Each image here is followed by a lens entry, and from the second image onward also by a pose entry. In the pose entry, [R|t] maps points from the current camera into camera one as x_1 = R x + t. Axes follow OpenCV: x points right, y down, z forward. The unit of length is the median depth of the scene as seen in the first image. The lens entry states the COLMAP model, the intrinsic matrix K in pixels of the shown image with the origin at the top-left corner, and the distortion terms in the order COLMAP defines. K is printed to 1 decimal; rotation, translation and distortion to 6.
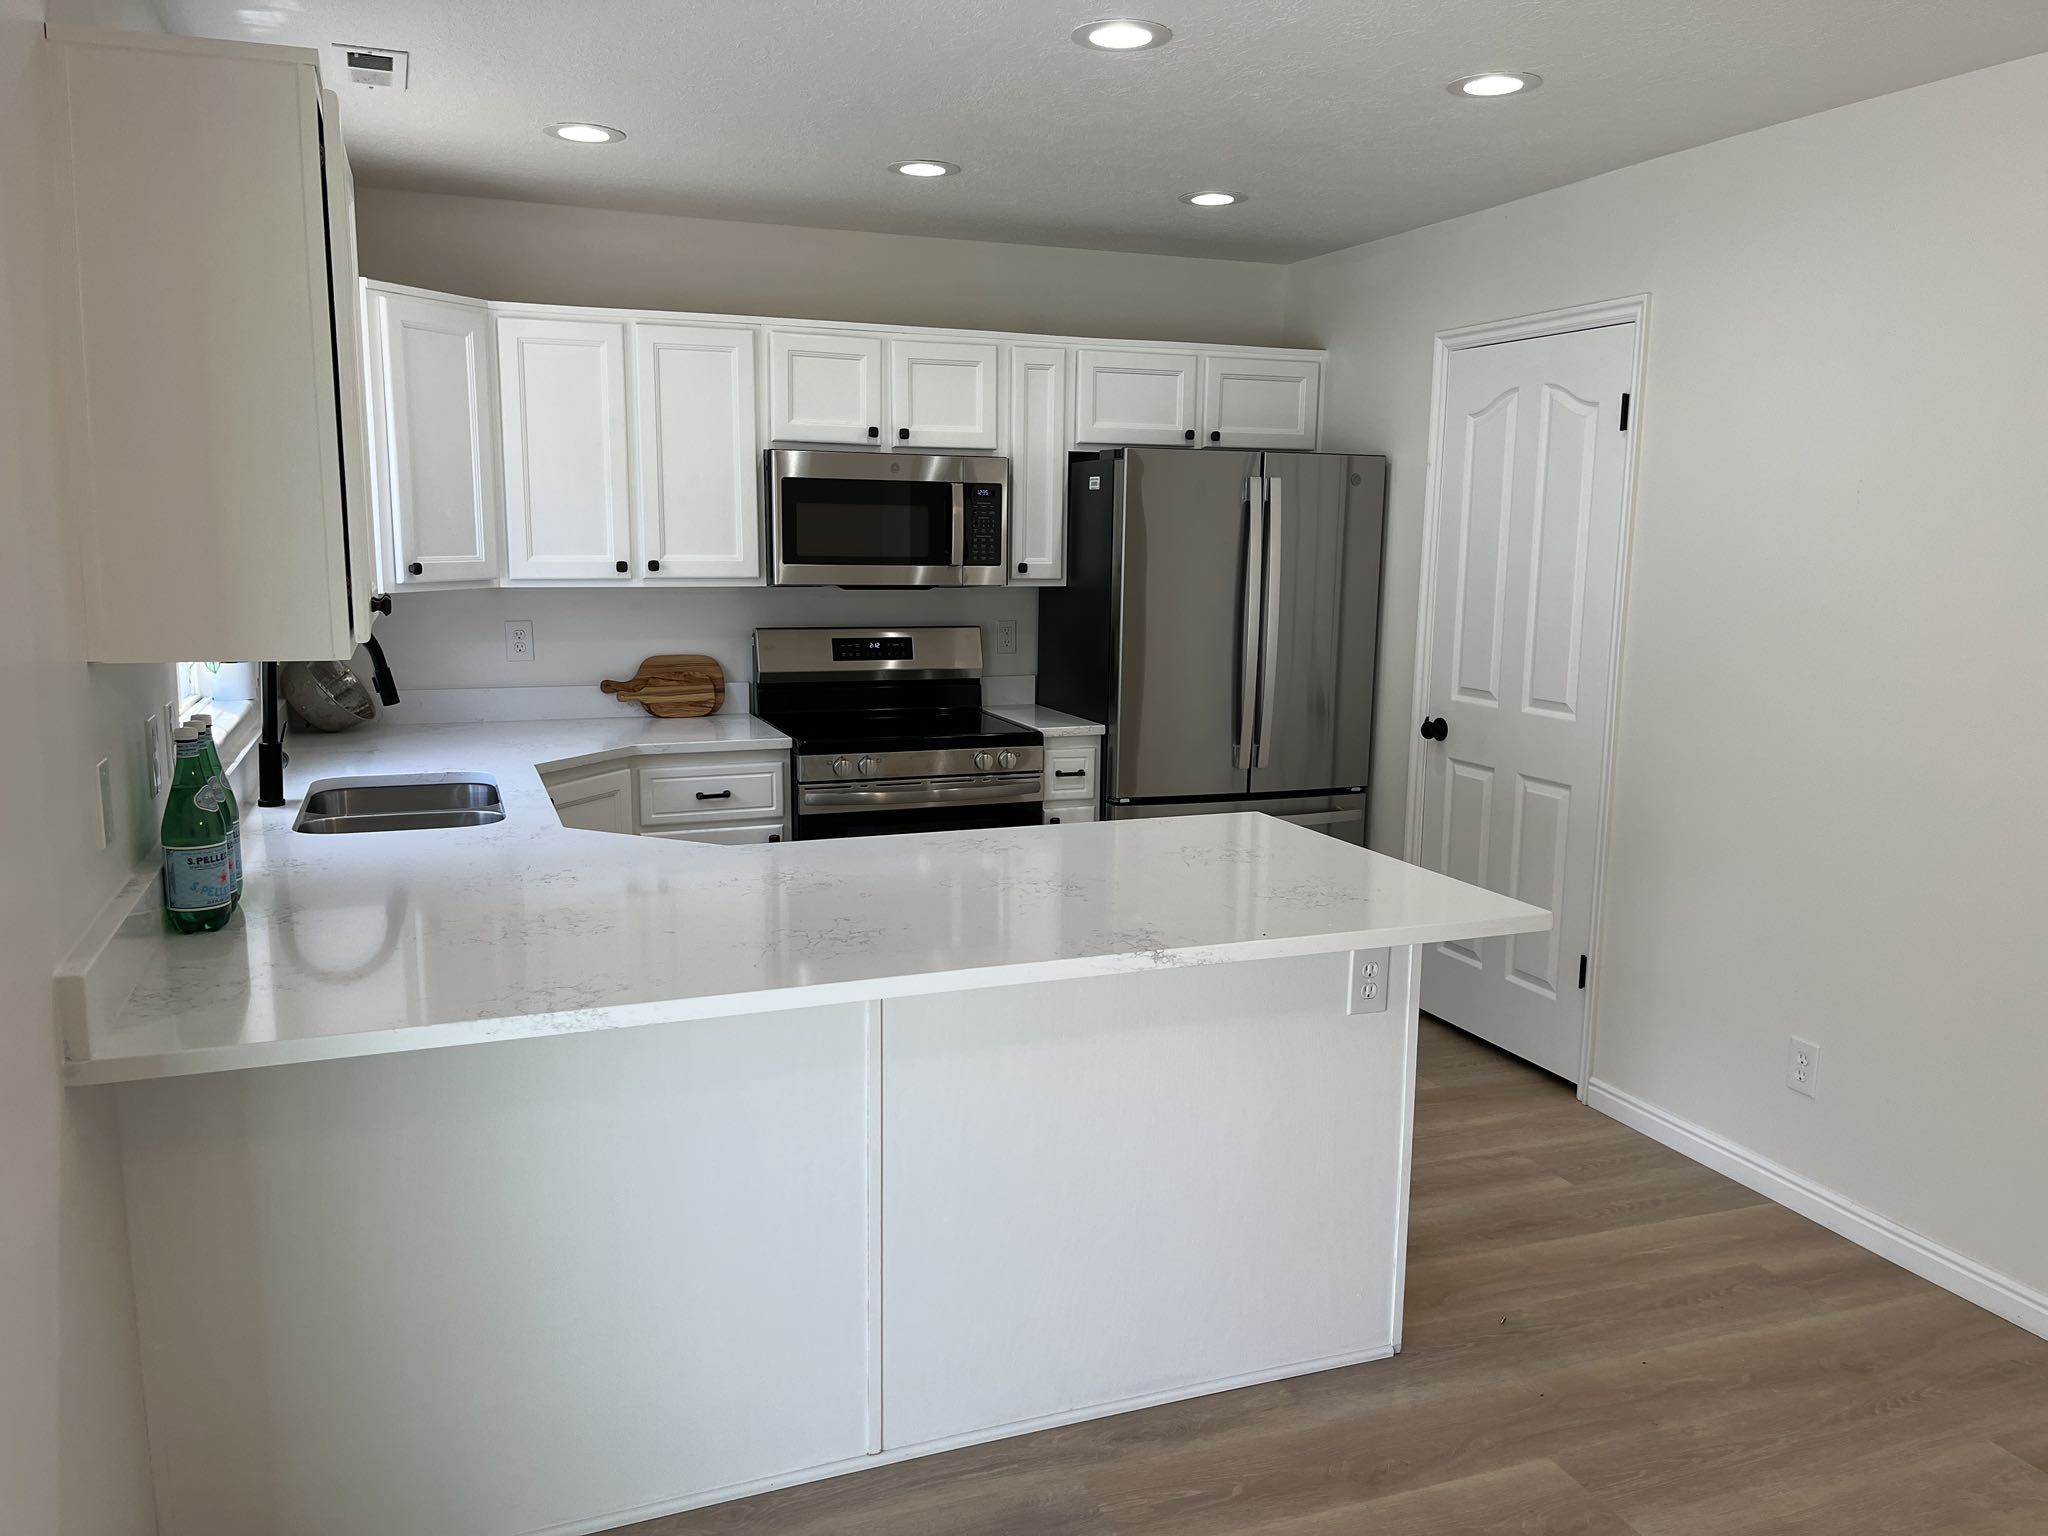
lens RADIAL K [[1532.0, 0, 1026.5], [0, 1532.0, 799.7], [0, 0, 1]] dist [0.107972, -0.173402]
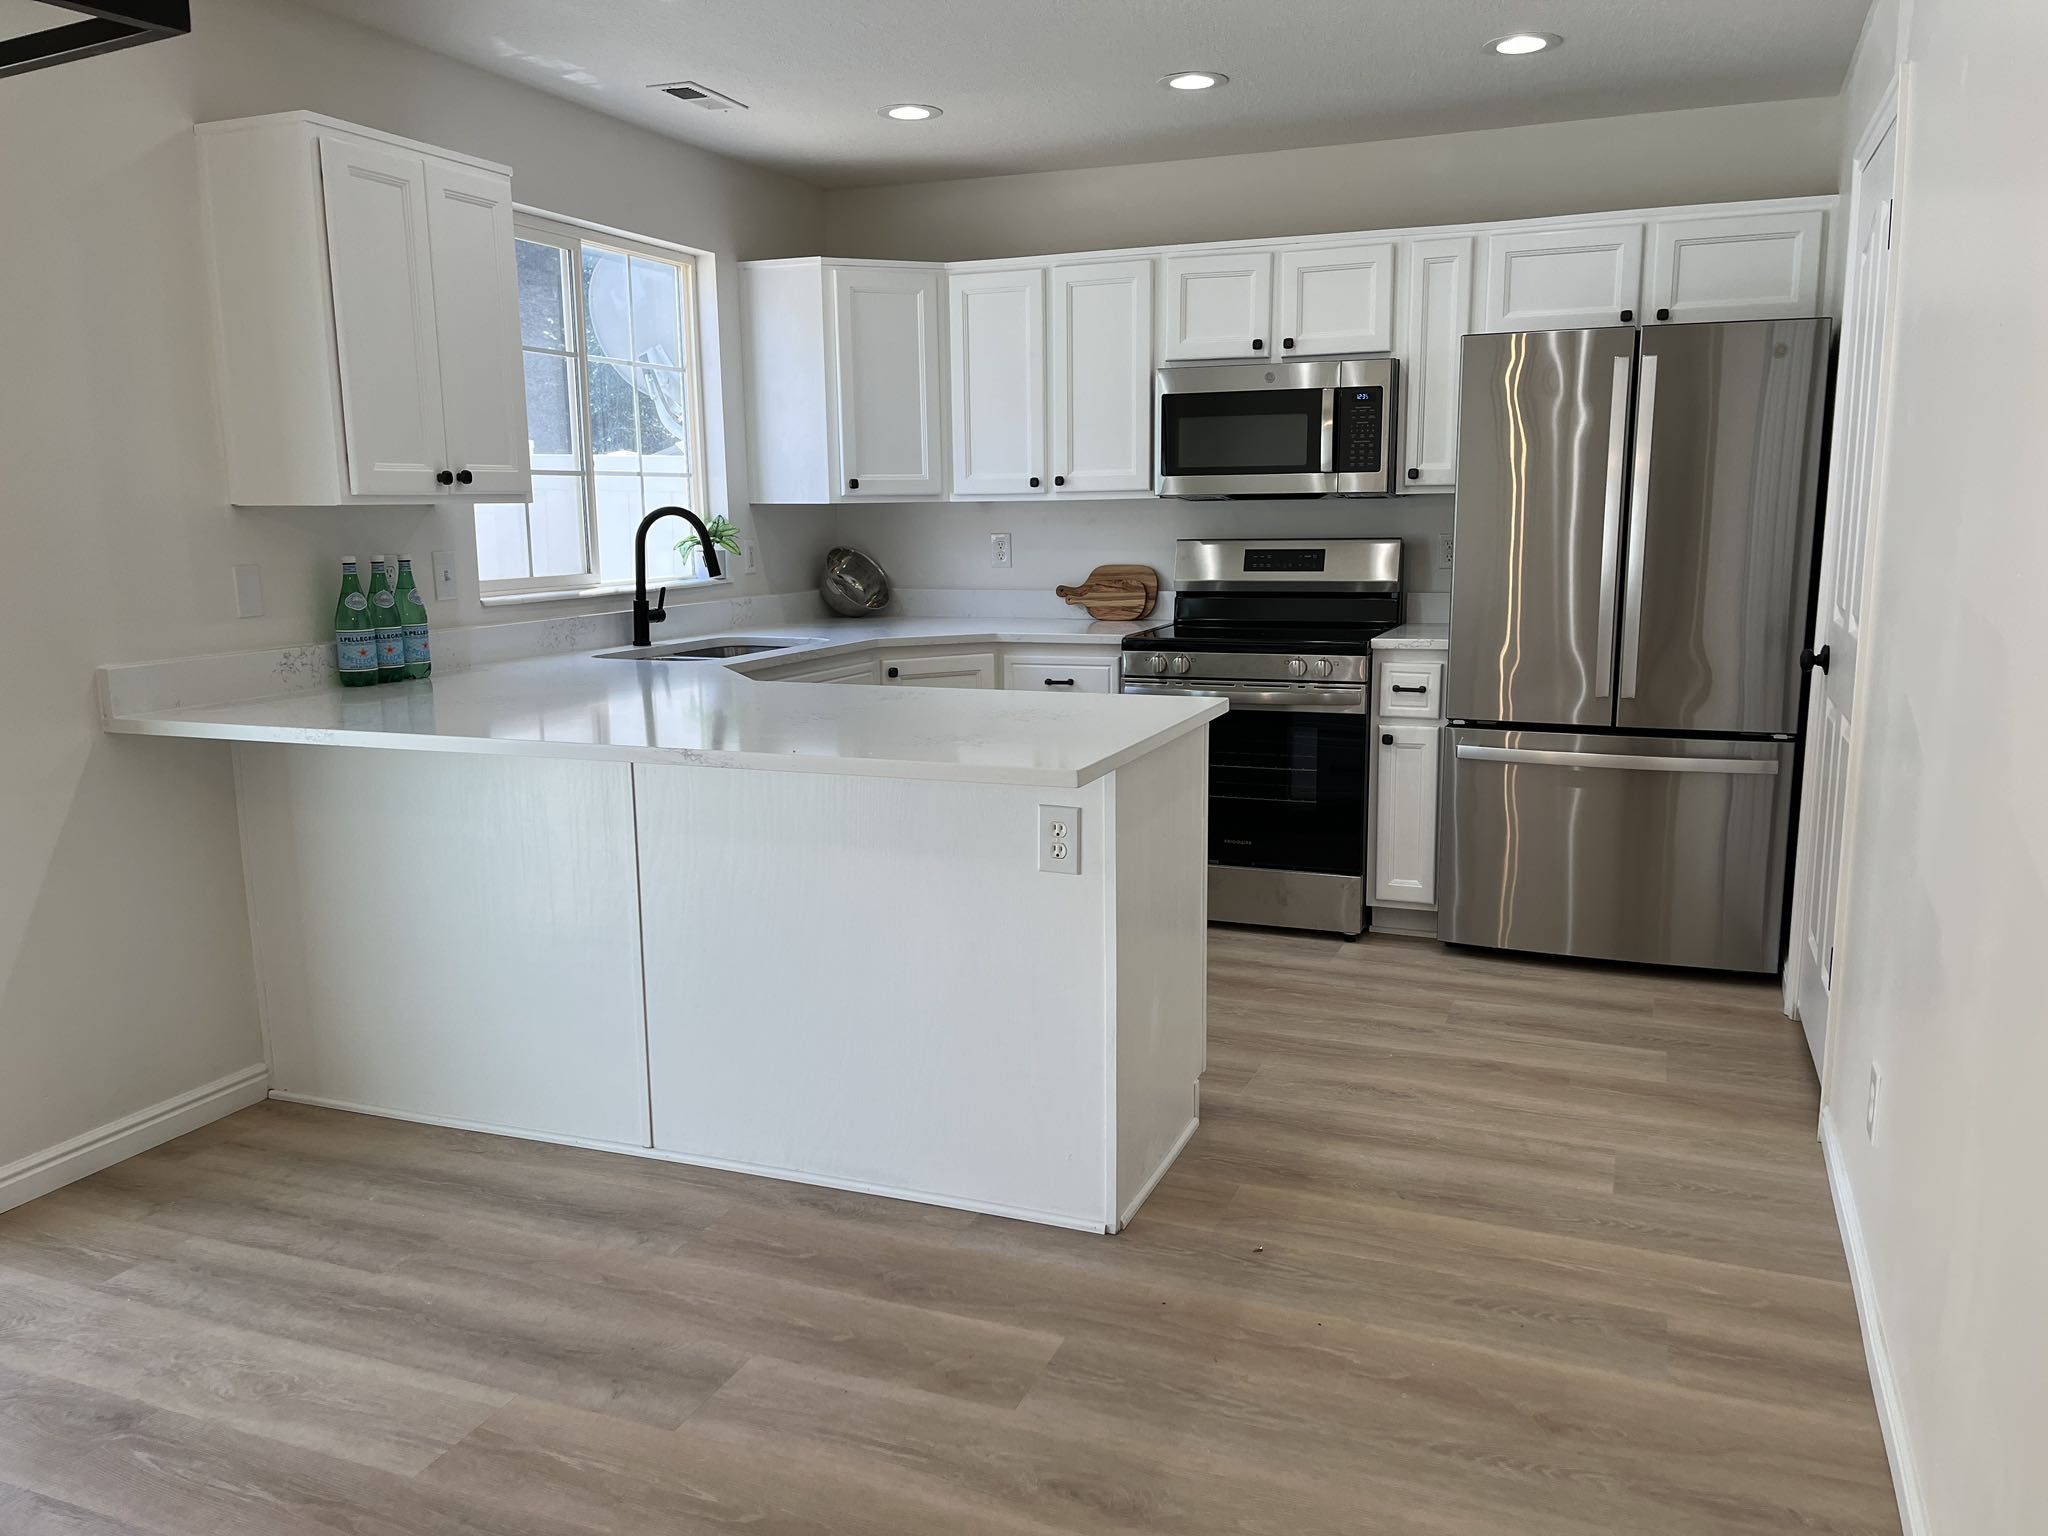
lens RADIAL K [[1550.3, 0, 1041.6], [0, 1550.3, 780.6], [0, 0, 1]] dist [0.069315, -0.097596]
pose [[0.737330, 0.099311, -0.668193, 0.522038], [-0.098152, 0.994388, 0.039484, 0.023750], [0.668364, 0.036472, 0.742940, 0.143813]]
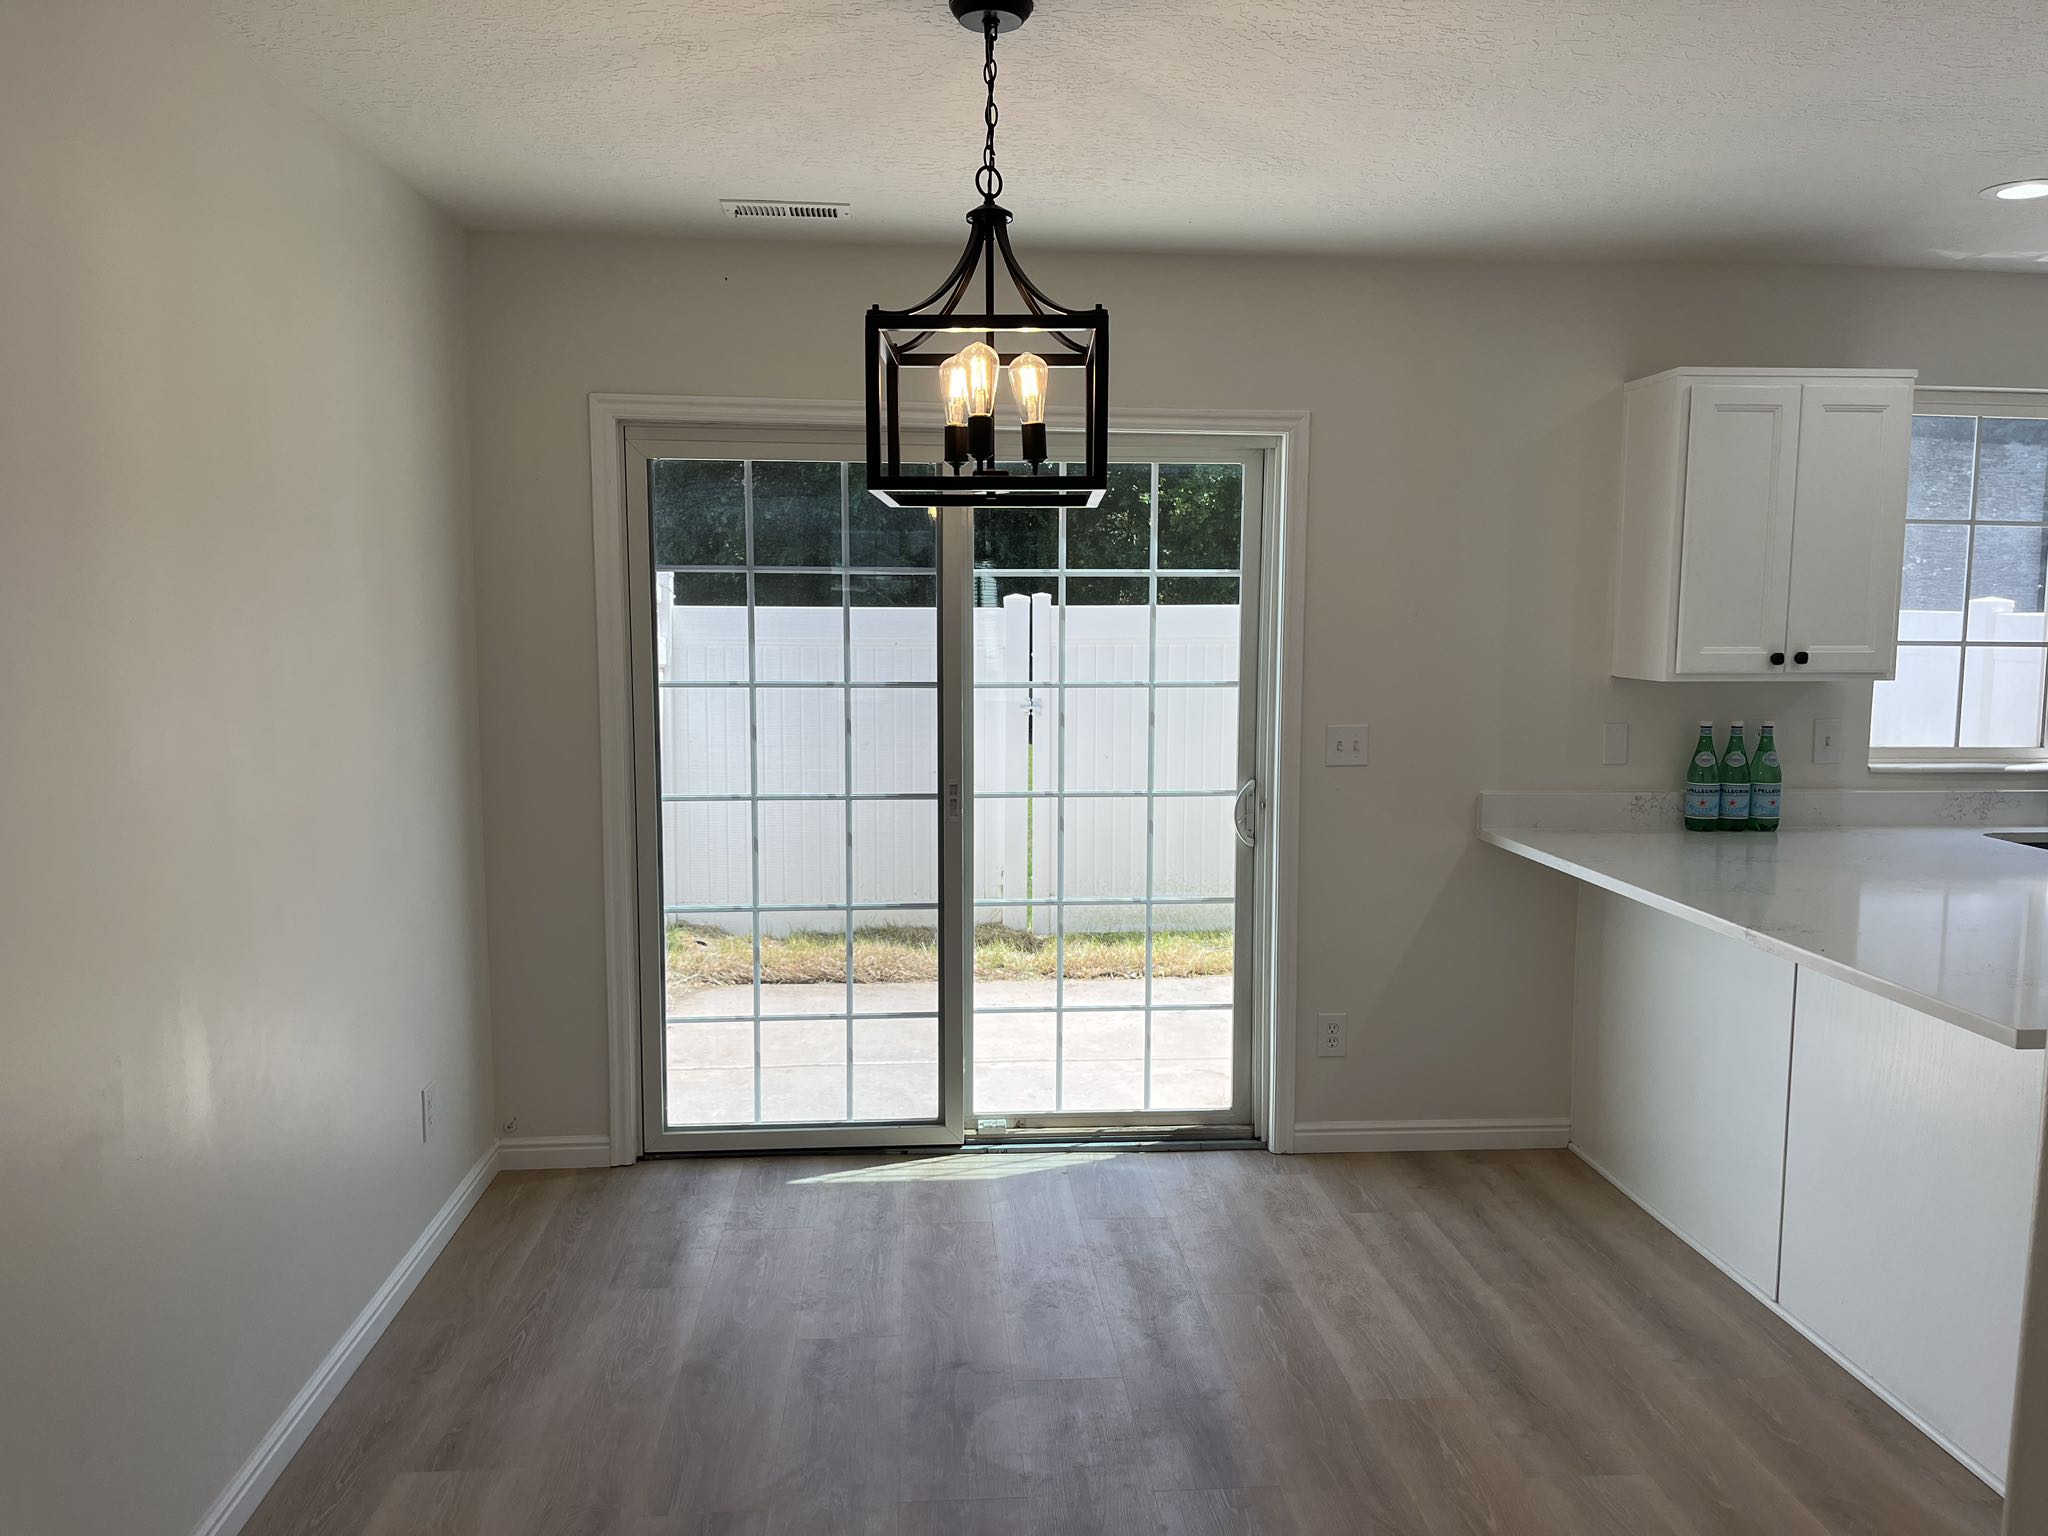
lens RADIAL K [[1550.3, 0, 1041.6], [0, 1550.3, 780.6], [0, 0, 1]] dist [0.069315, -0.097596]
pose [[-0.278684, 0.090249, -0.956133, 0.721091], [-0.176609, 0.973780, 0.143391, -0.050887], [0.944004, 0.208823, -0.255438, 0.362096]]
